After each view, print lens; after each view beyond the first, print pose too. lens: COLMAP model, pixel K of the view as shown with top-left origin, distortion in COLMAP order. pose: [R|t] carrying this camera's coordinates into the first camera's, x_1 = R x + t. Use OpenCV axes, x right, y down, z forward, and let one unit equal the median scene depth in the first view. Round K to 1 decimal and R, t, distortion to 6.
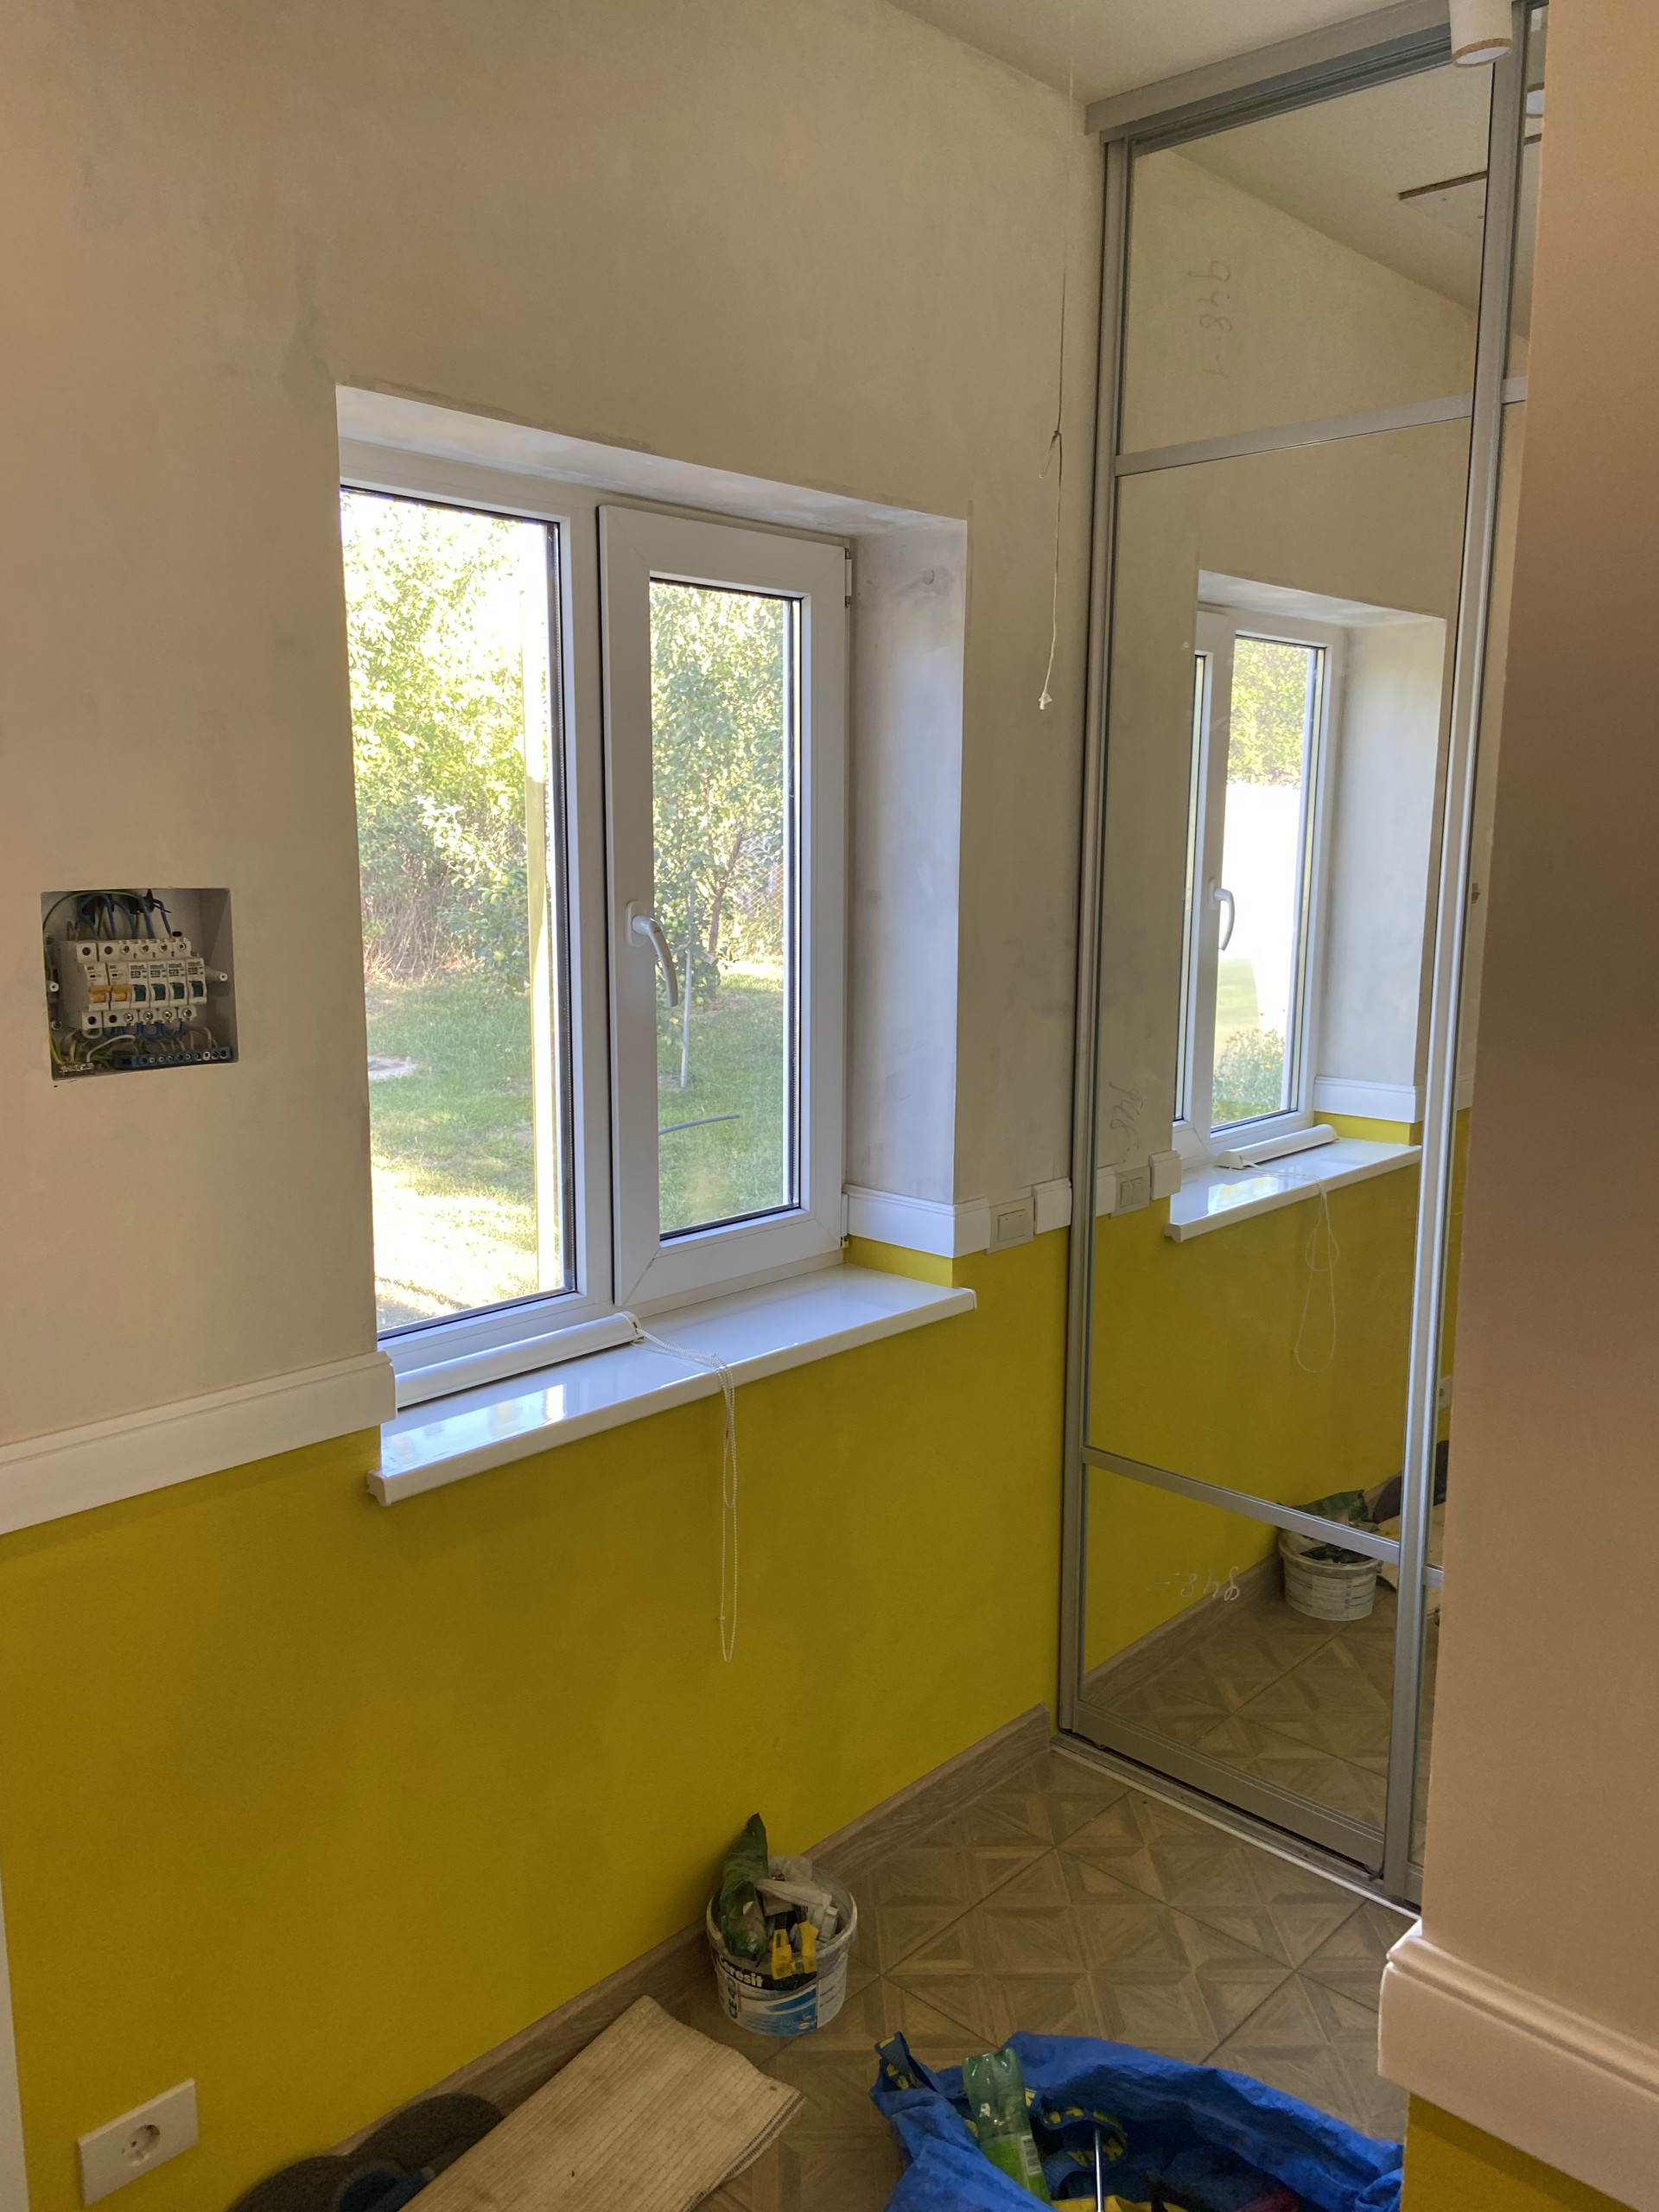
lens RADIAL K [[1664.1, 0, 822.7], [0, 1664.1, 1098.9], [0, 0, 1]] dist [0.125313, -0.159075]
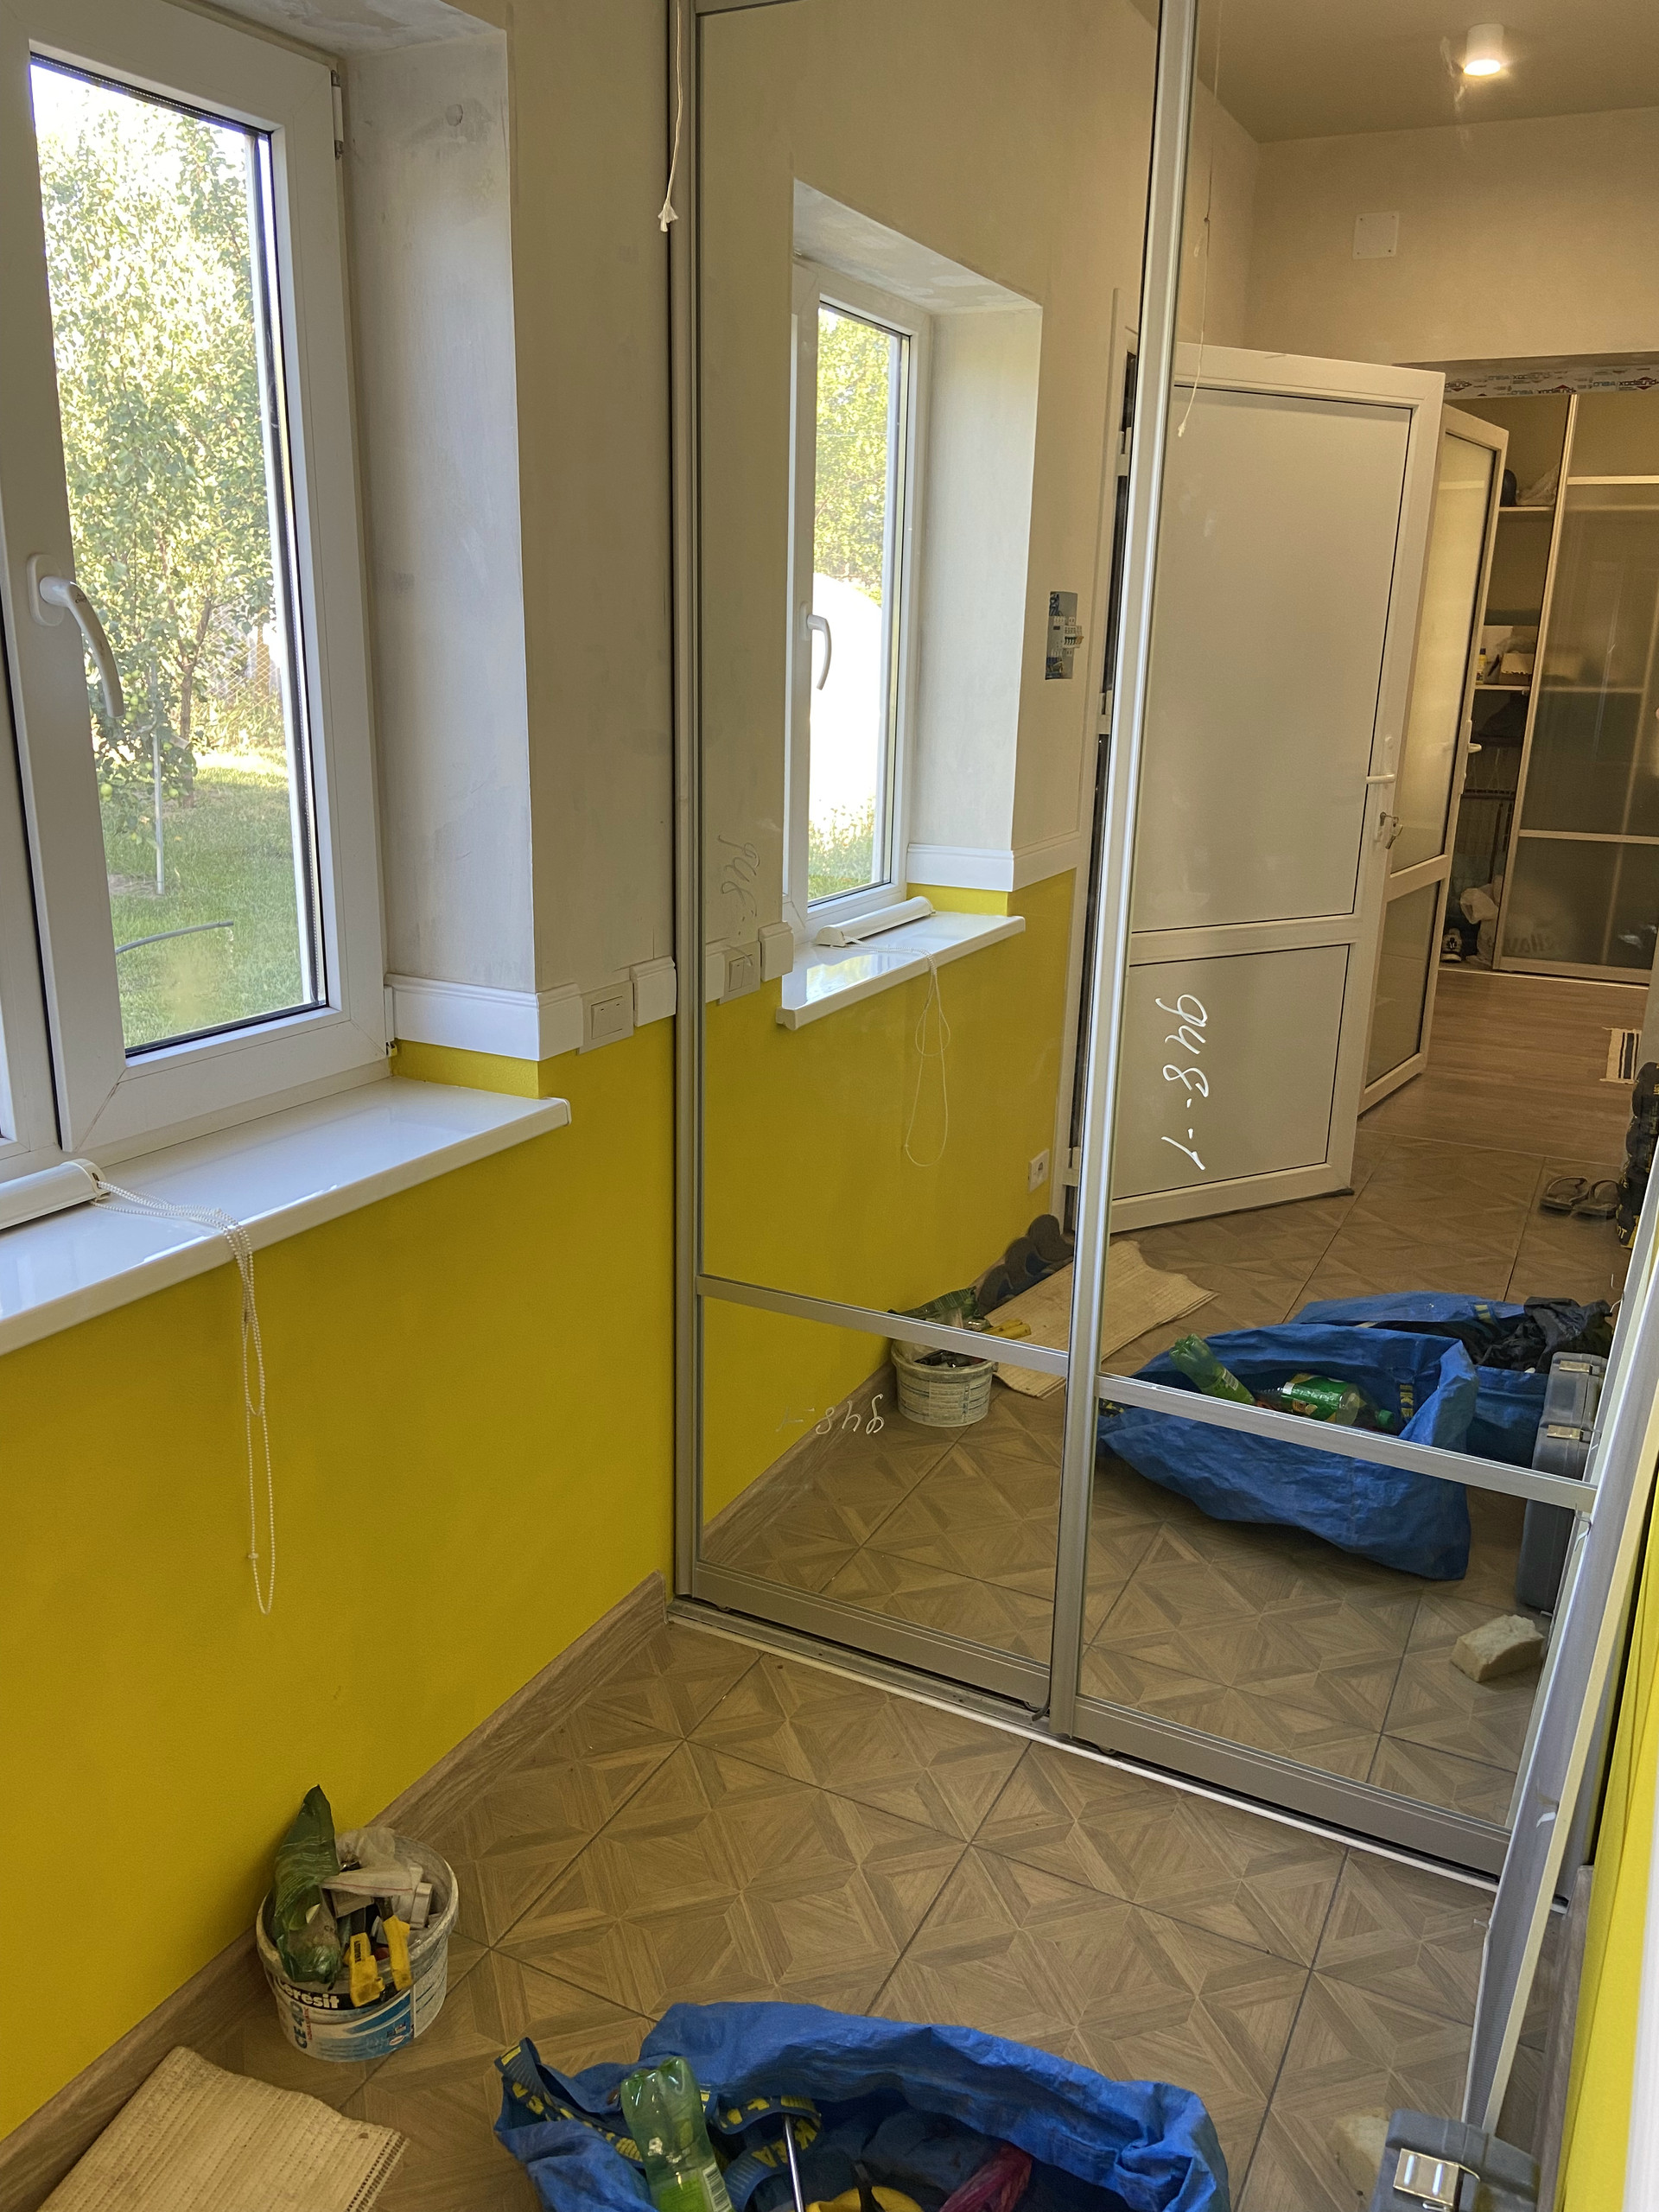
lens RADIAL K [[1664.1, 0, 822.7], [0, 1664.1, 1098.9], [0, 0, 1]] dist [0.125313, -0.159075]
pose [[0.959207, -0.059913, 0.276283, -0.011468], [0.028397, 0.992762, 0.116695, 0.024152], [-0.281274, -0.104089, 0.953966, 0.201424]]
